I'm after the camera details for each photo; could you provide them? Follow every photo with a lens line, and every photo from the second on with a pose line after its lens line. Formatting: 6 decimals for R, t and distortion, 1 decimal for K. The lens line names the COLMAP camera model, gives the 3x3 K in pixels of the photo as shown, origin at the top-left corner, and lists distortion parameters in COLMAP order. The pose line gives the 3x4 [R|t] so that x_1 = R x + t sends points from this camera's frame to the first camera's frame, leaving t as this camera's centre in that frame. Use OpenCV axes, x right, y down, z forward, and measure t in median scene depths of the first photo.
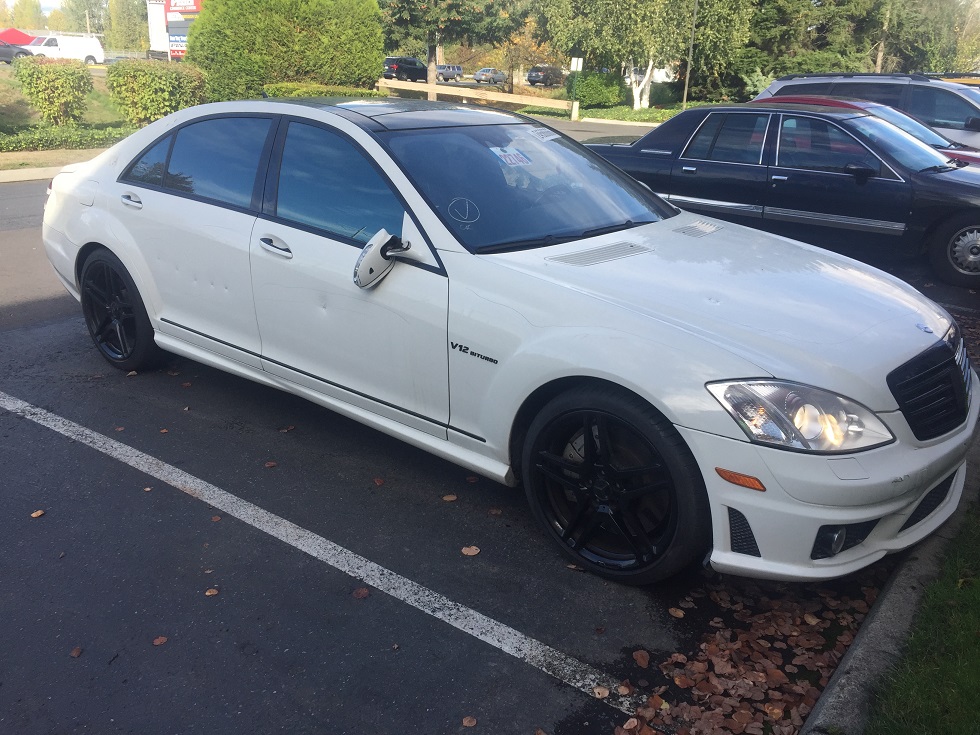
lens RADIAL K [[834.7, 0, 487.5], [0, 834.7, 368.1], [0, 0, 1]] dist [0.083929, -0.107389]
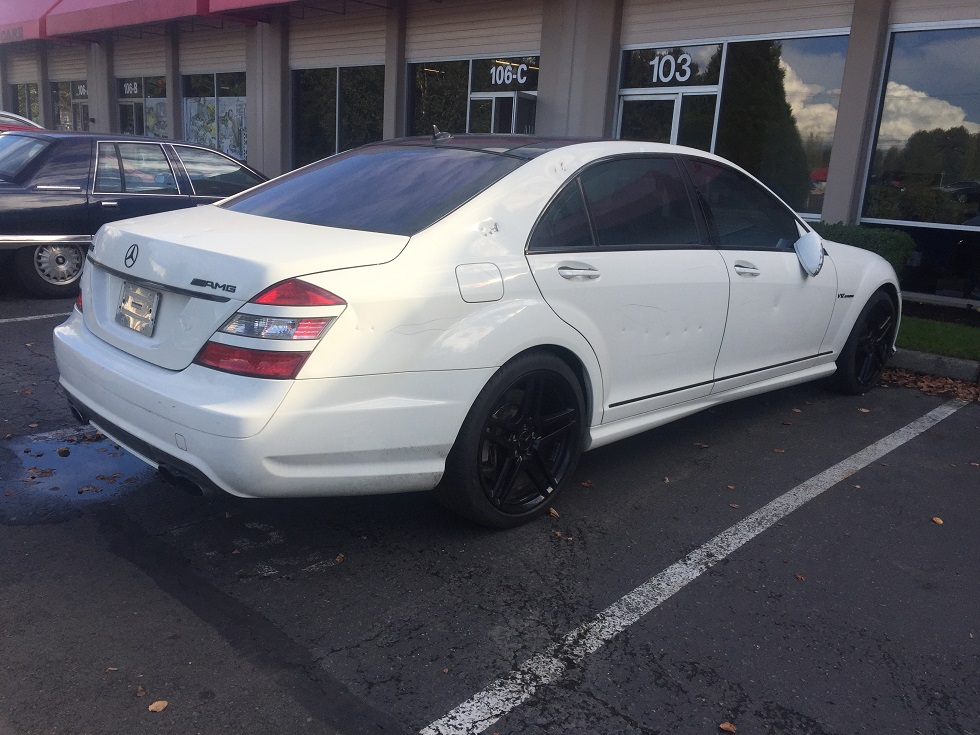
lens RADIAL K [[834.7, 0, 487.5], [0, 834.7, 368.1], [0, 0, 1]] dist [0.083929, -0.107389]
pose [[0.110276, -0.258293, 0.959752, -1.142115], [0.281548, 0.934206, 0.219068, -0.296502], [-0.953189, 0.246058, 0.175743, 0.943270]]
